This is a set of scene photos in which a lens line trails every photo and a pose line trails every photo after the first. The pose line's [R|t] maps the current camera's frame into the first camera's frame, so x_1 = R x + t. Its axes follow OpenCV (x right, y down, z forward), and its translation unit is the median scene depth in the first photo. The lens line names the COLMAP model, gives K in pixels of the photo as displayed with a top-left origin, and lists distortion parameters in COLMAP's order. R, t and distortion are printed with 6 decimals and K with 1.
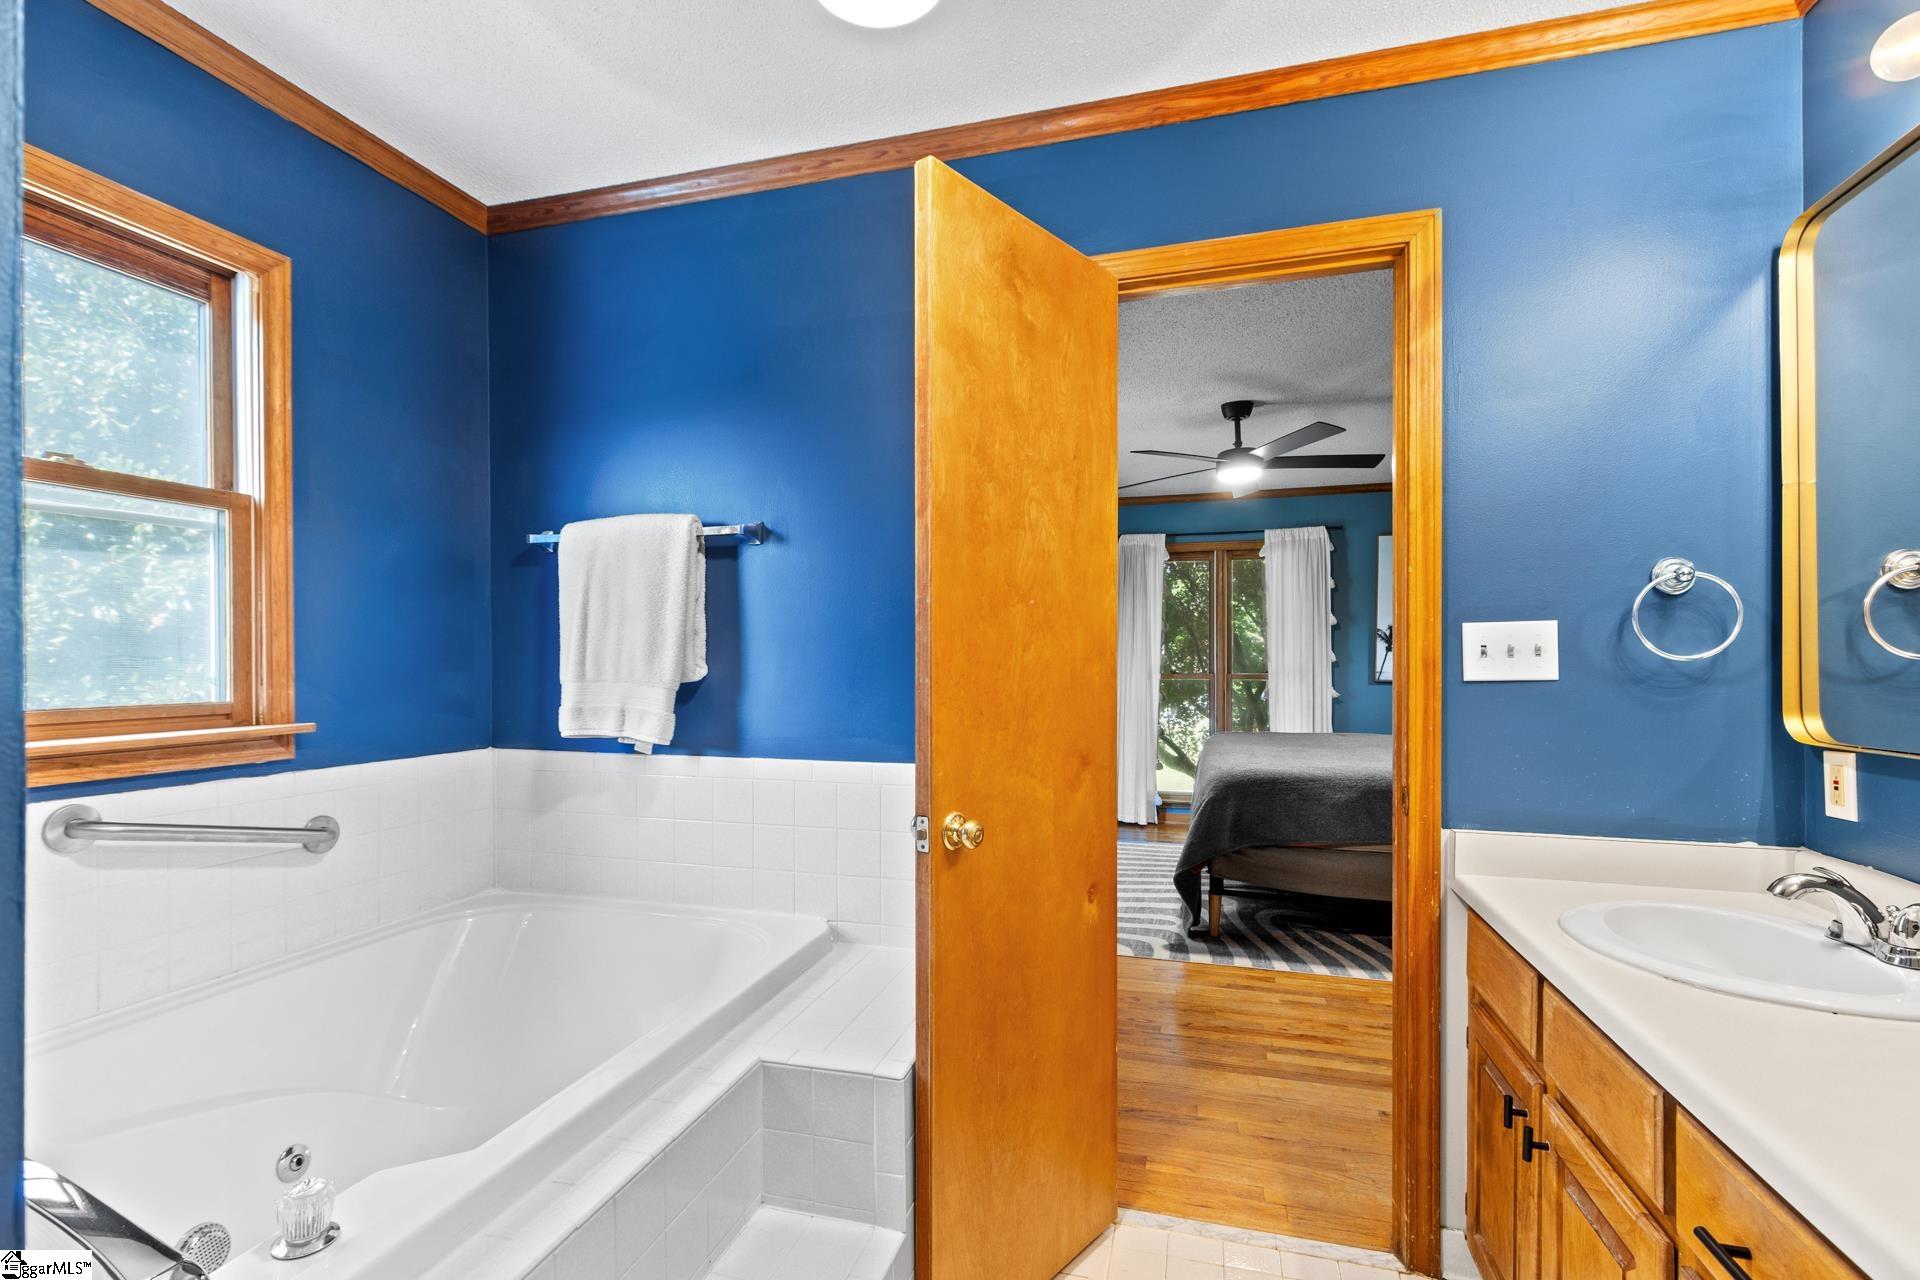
lens RADIAL K [[900.3, 0, 946.7], [0, 900.3, 662.5], [0, 0, 1]] dist [0.000655, -0.001771]
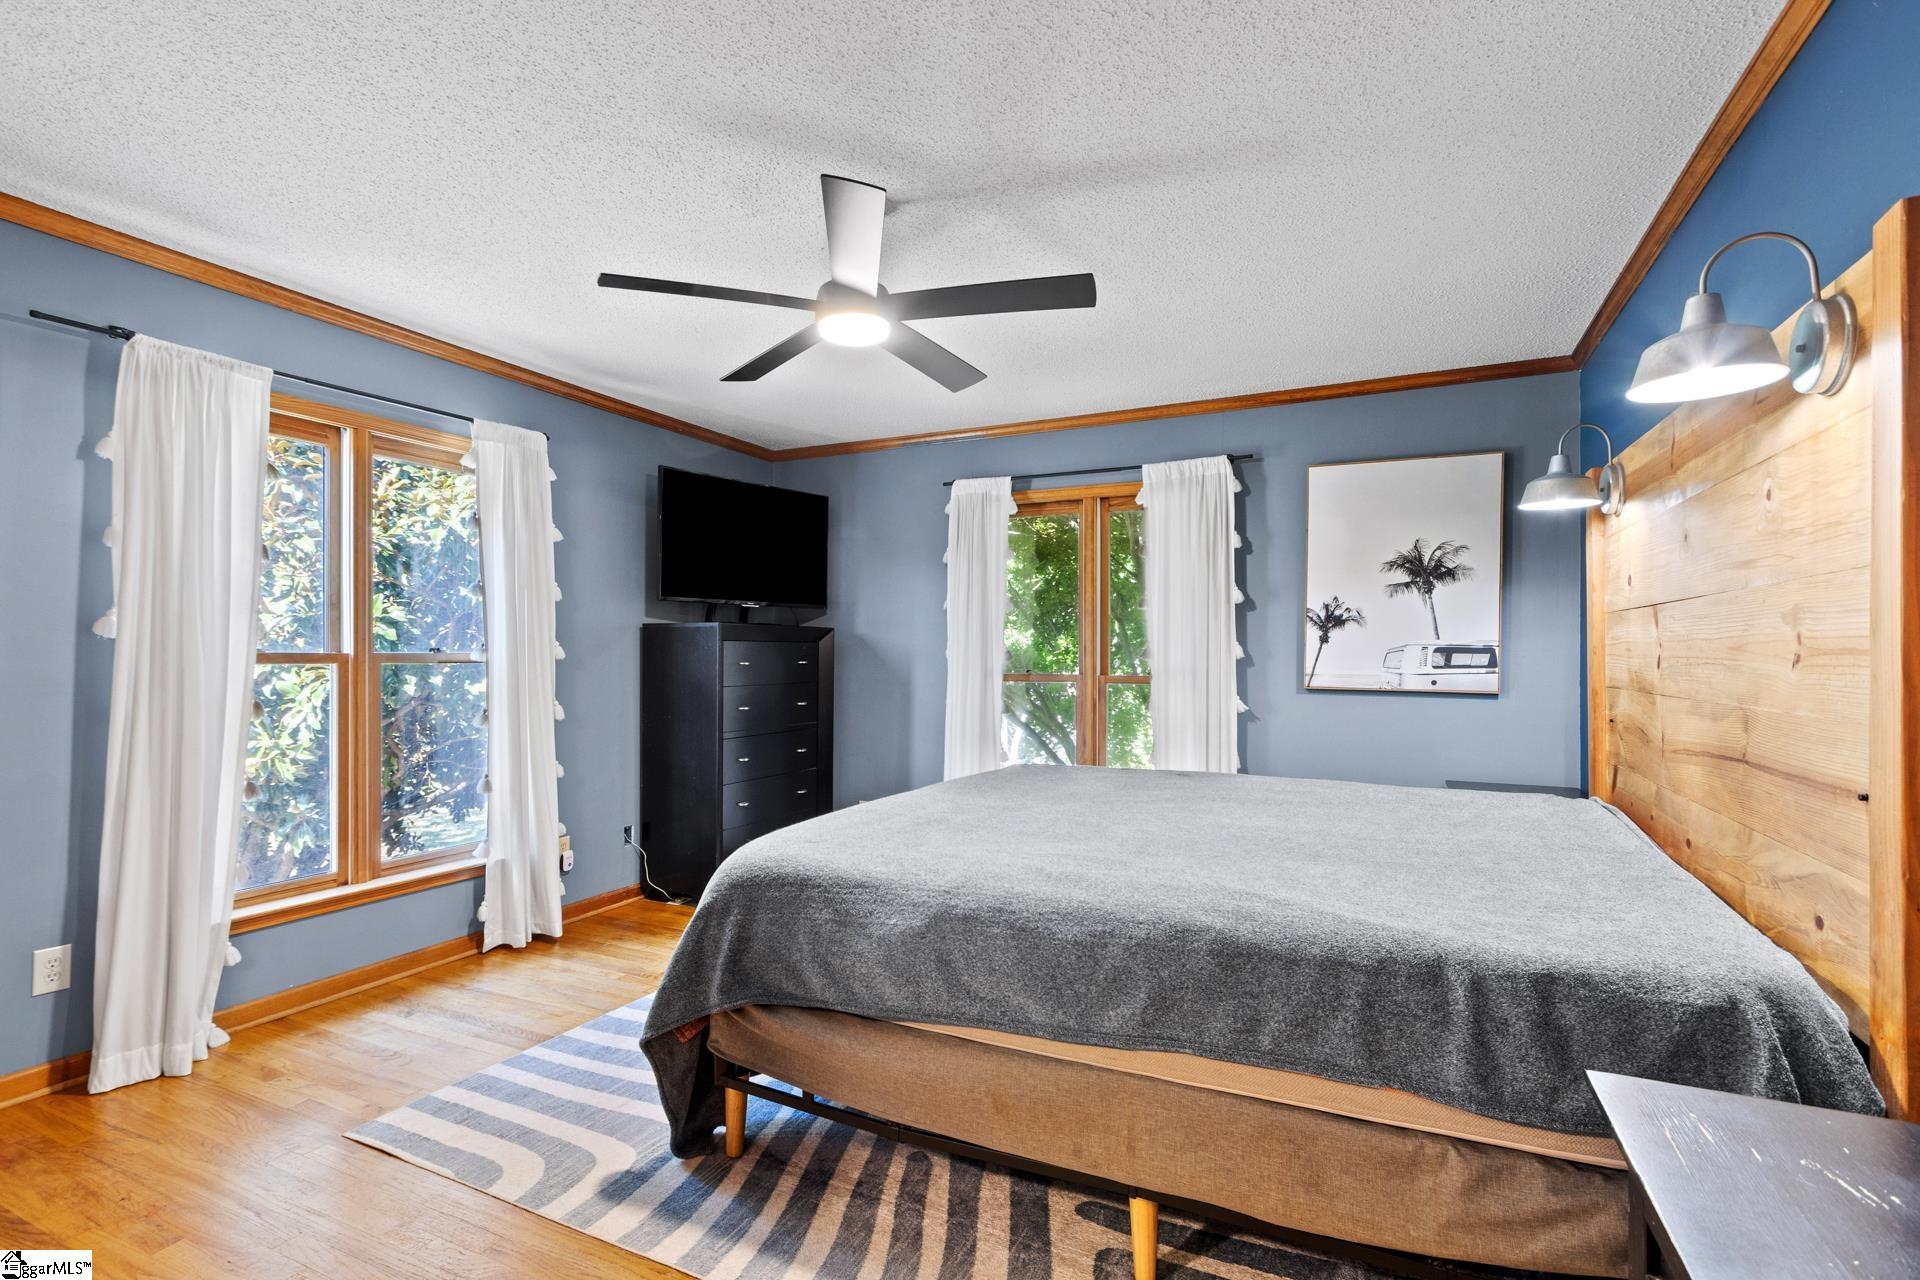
lens RADIAL K [[916.5, 0, 951.1], [0, 916.5, 651.8], [0, 0, 1]] dist [0.000636, -0.001135]
pose [[0.986638, 0.003278, -0.162898, 0.330660], [-0.004735, 0.999952, -0.008559, 0.000948], [0.162862, 0.009216, 0.986606, 0.298625]]
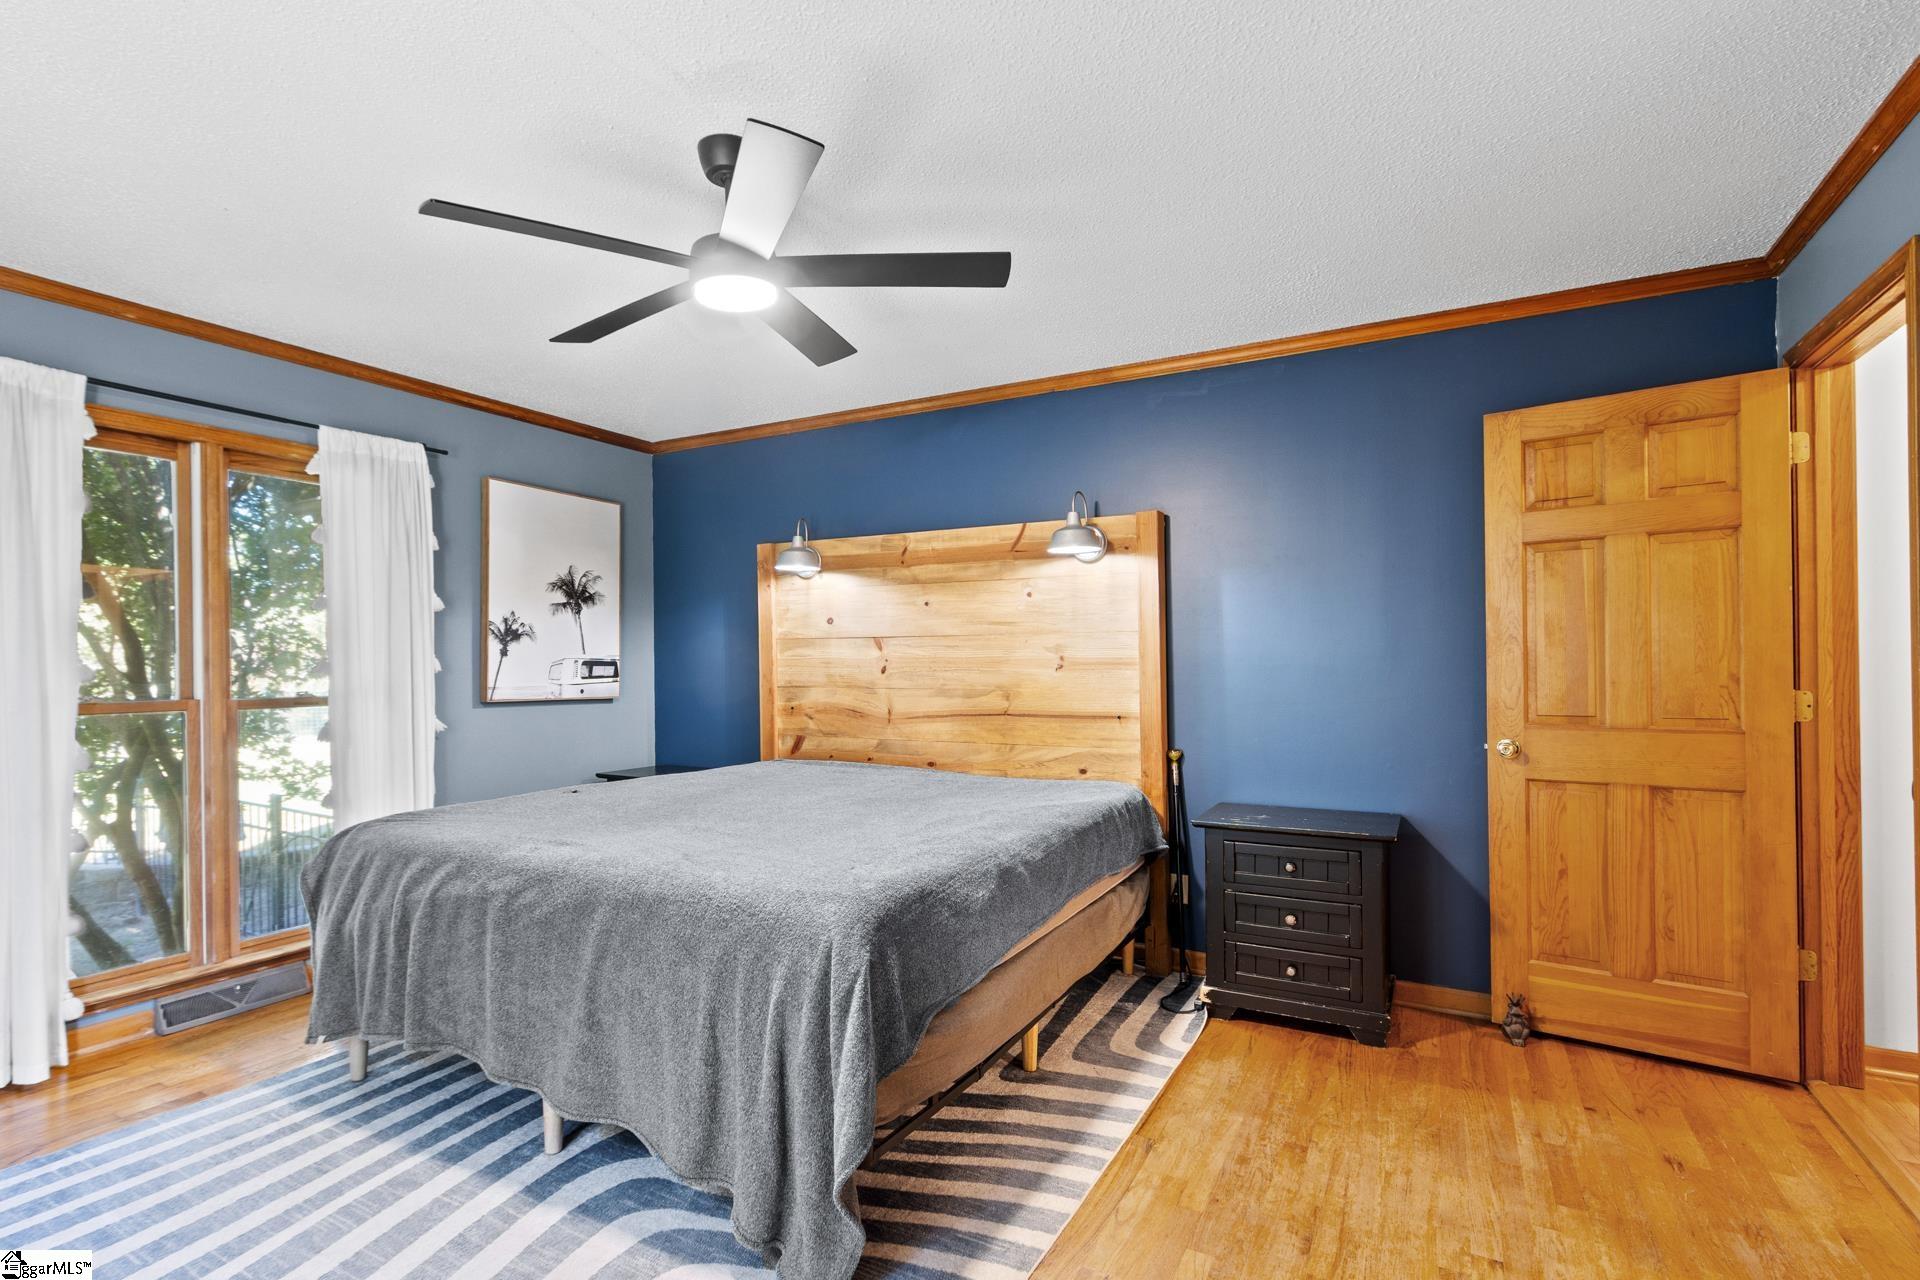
lens RADIAL K [[919.9, 0, 947.6], [0, 919.9, 660.3], [0, 0, 1]] dist [-0.000103, -0.009041]
pose [[0.208825, 0.006093, 0.977934, -0.100577], [0.010223, 0.999912, -0.008413, -0.000433], [-0.977900, 0.011755, 0.208745, 0.537899]]
